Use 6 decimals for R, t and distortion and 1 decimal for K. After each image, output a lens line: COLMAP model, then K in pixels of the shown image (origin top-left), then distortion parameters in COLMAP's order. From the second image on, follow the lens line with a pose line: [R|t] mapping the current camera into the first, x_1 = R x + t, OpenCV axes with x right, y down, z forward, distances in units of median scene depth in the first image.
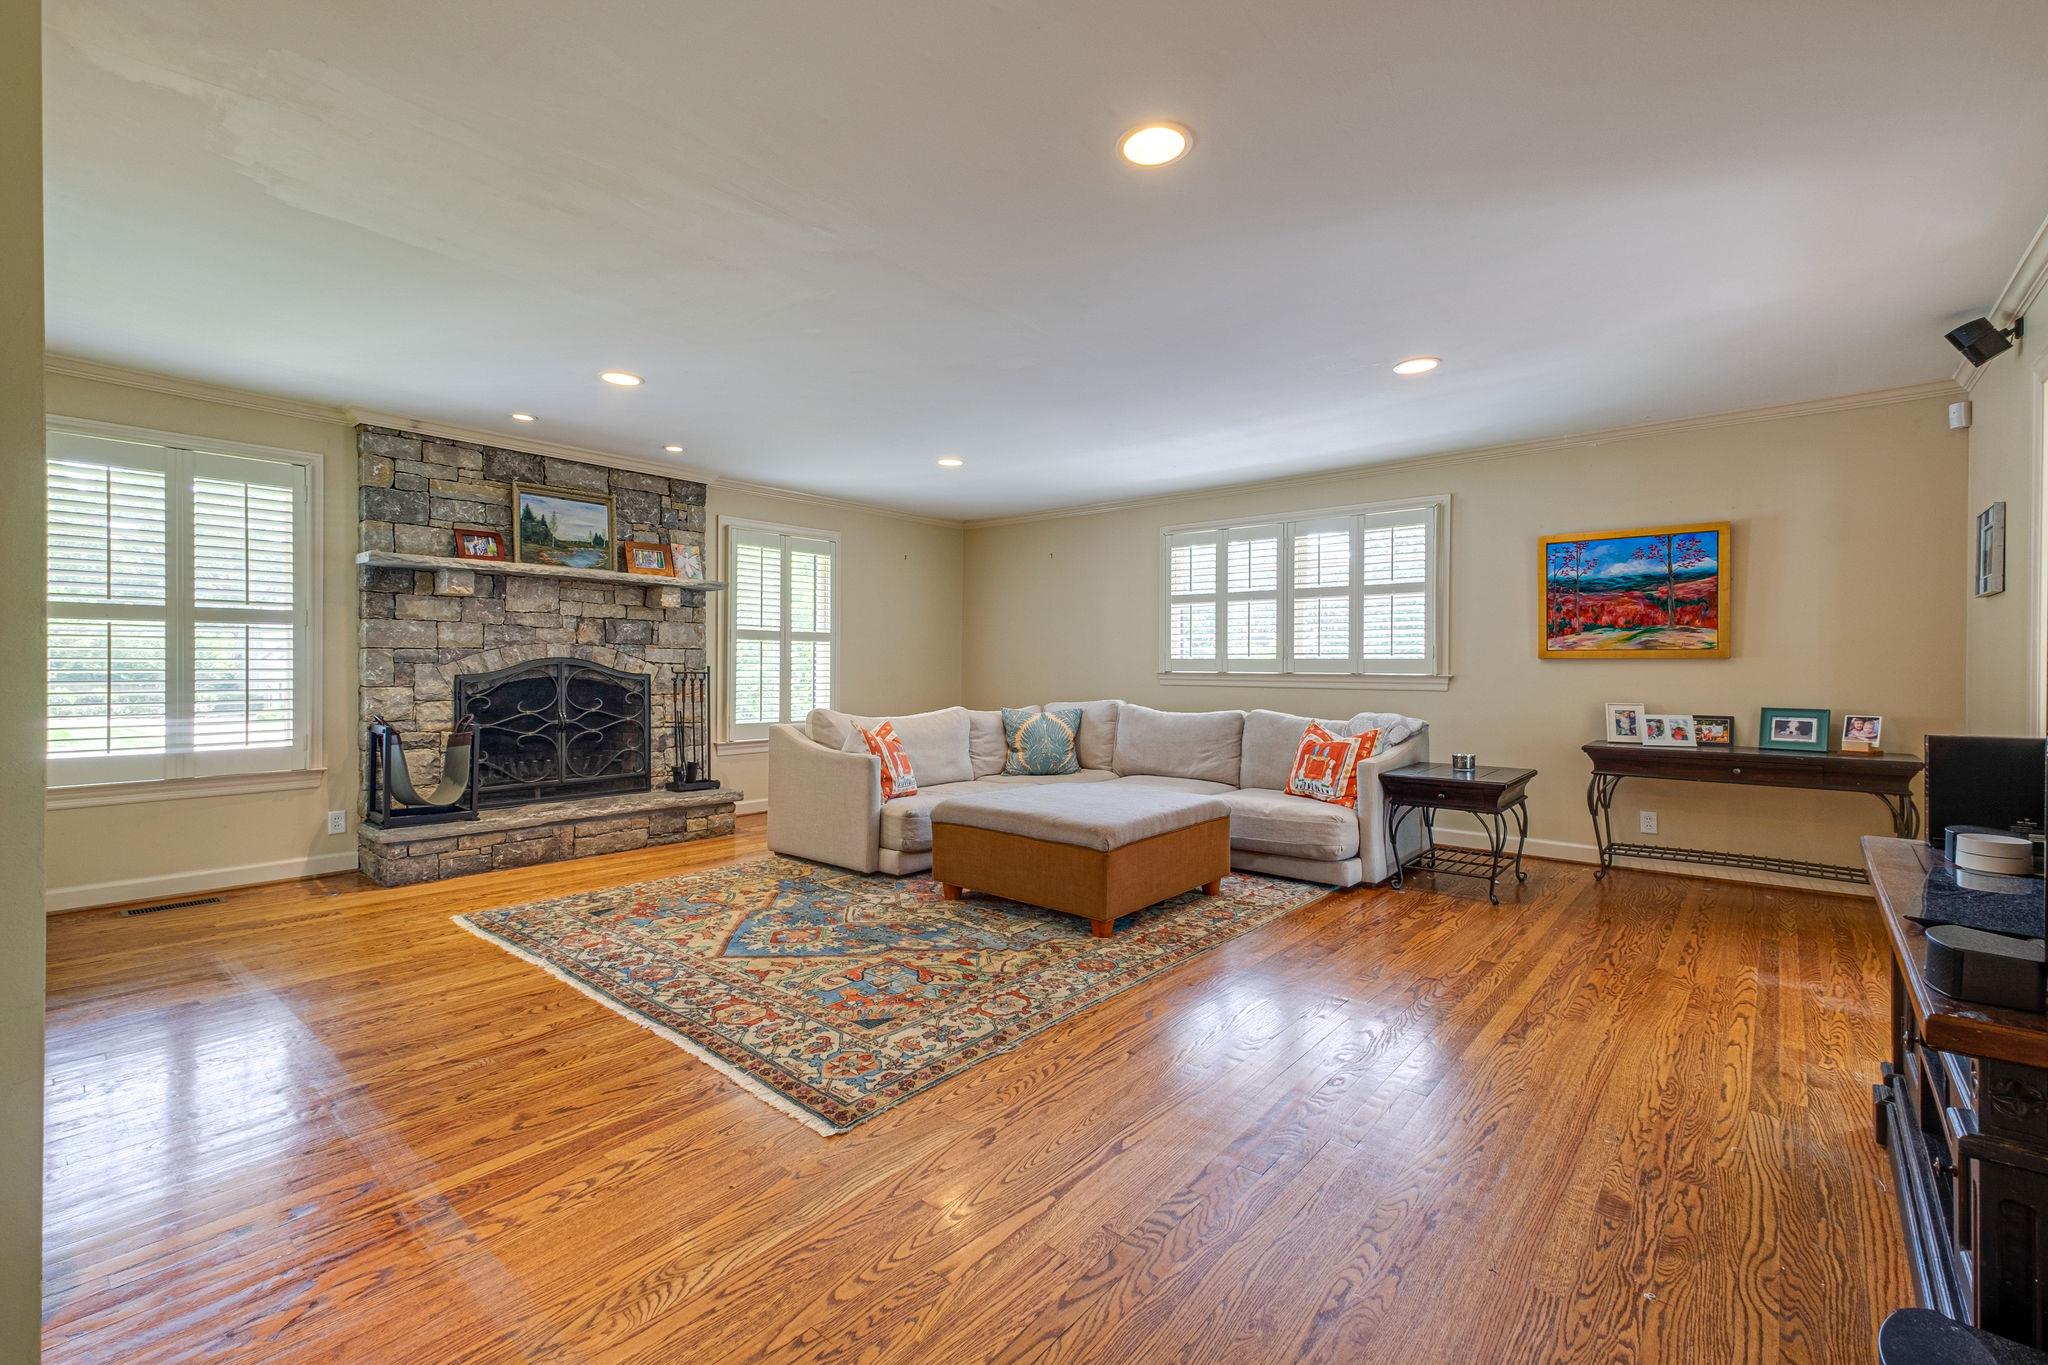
lens RADIAL K [[882.6, 0, 1016.4], [0, 882.6, 665.6], [0, 0, 1]] dist [0.001263, -0.000037]
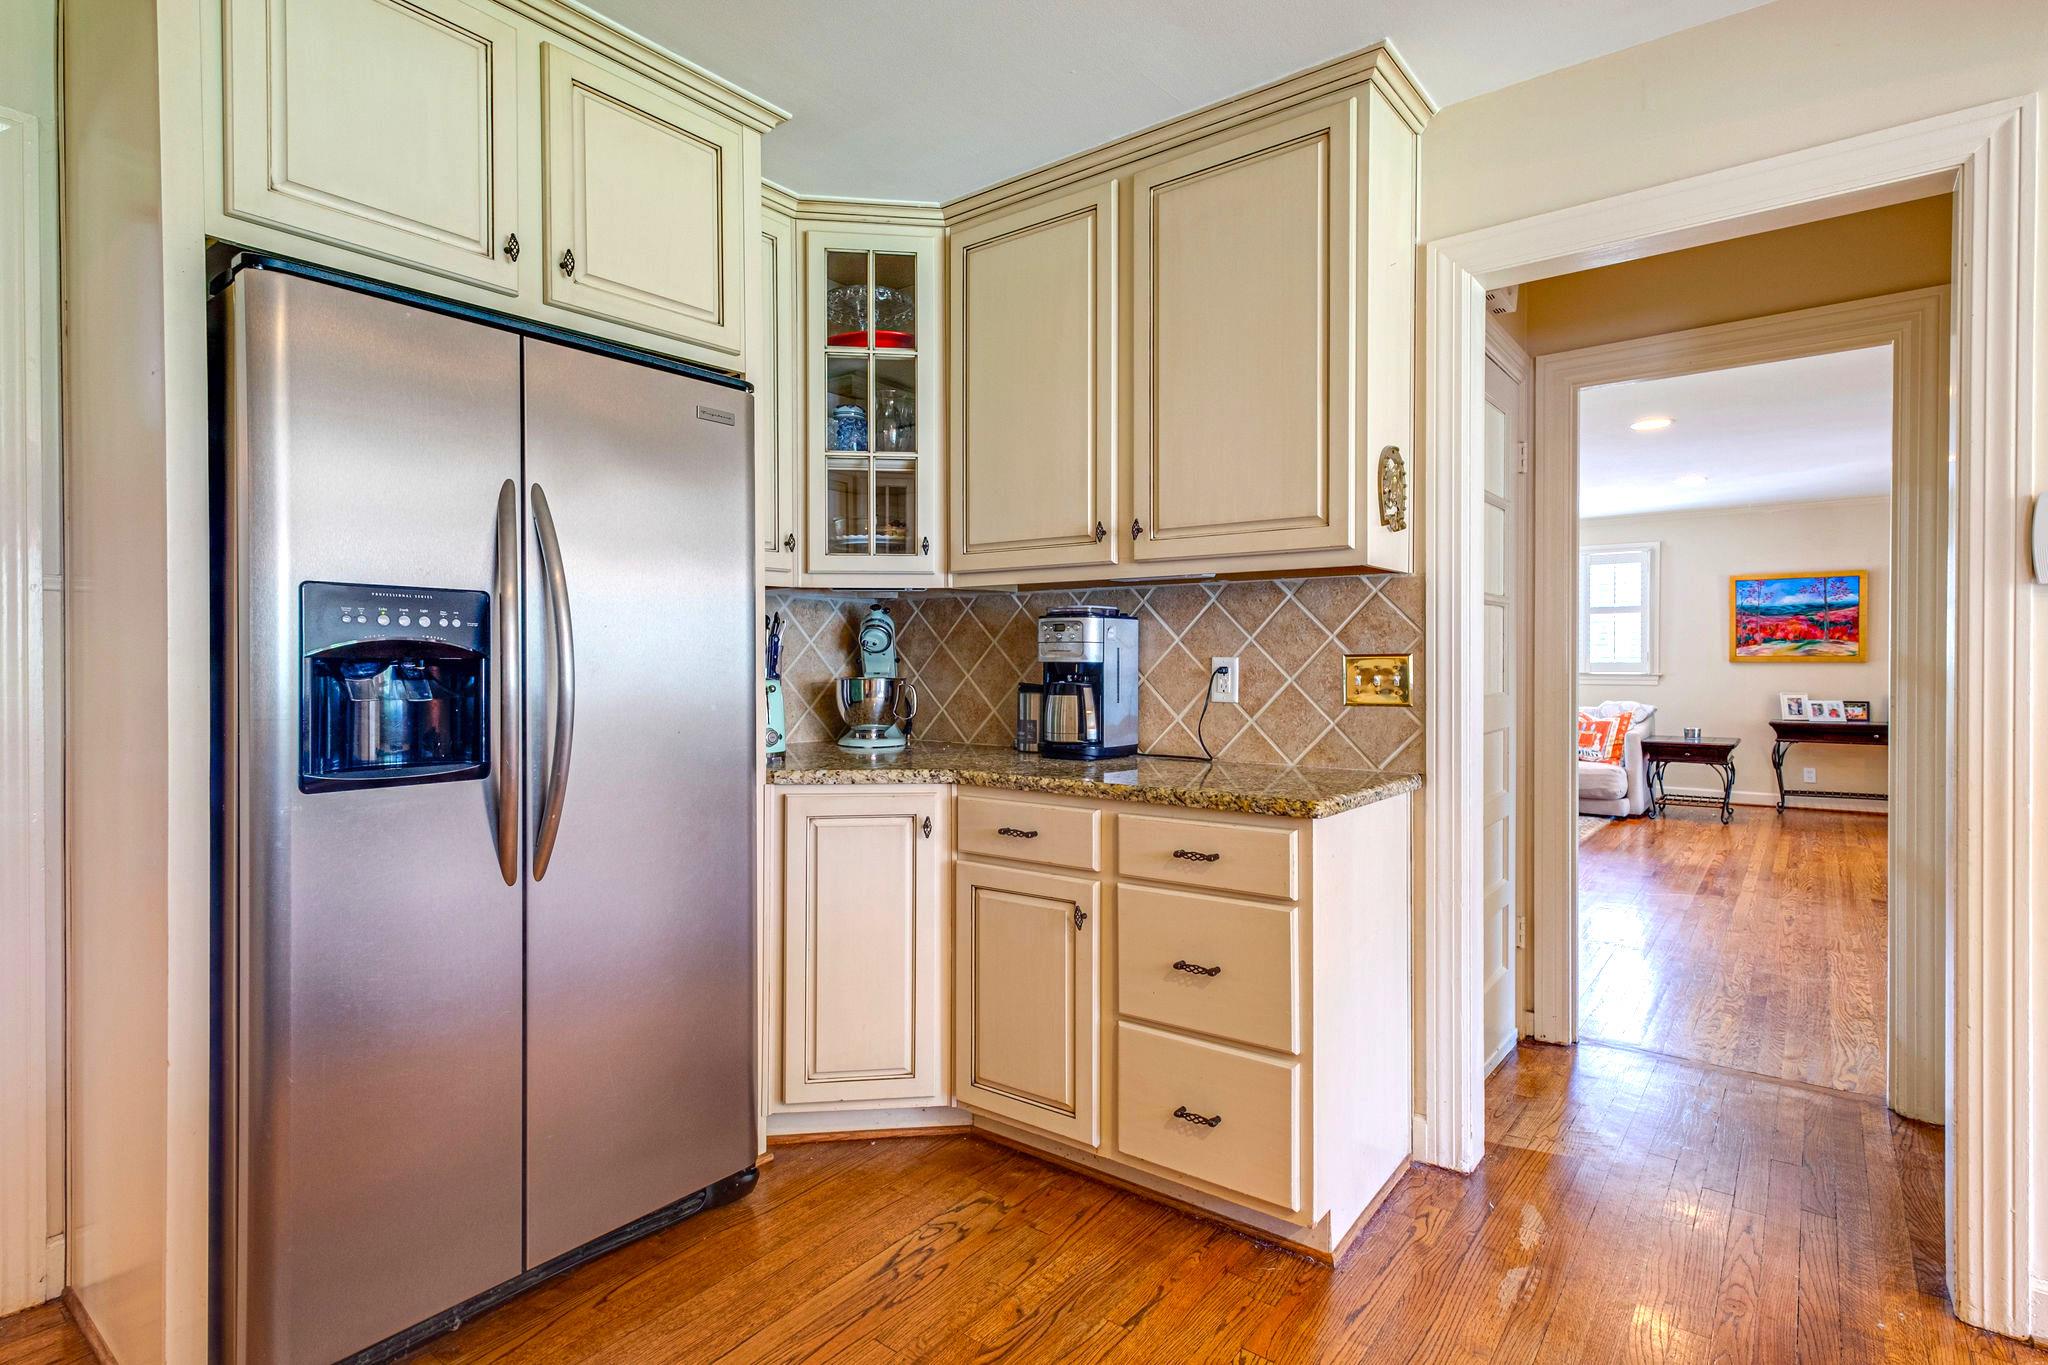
lens RADIAL K [[1028.7, 0, 1028.0], [0, 1028.7, 669.8], [0, 0, 1]] dist [0.004213, 0.000284]
pose [[0.998431, -0.002201, 0.055953, -0.670944], [0.001982, 0.999990, 0.003967, -0.004757], [-0.055961, -0.003850, 0.998426, -0.627610]]
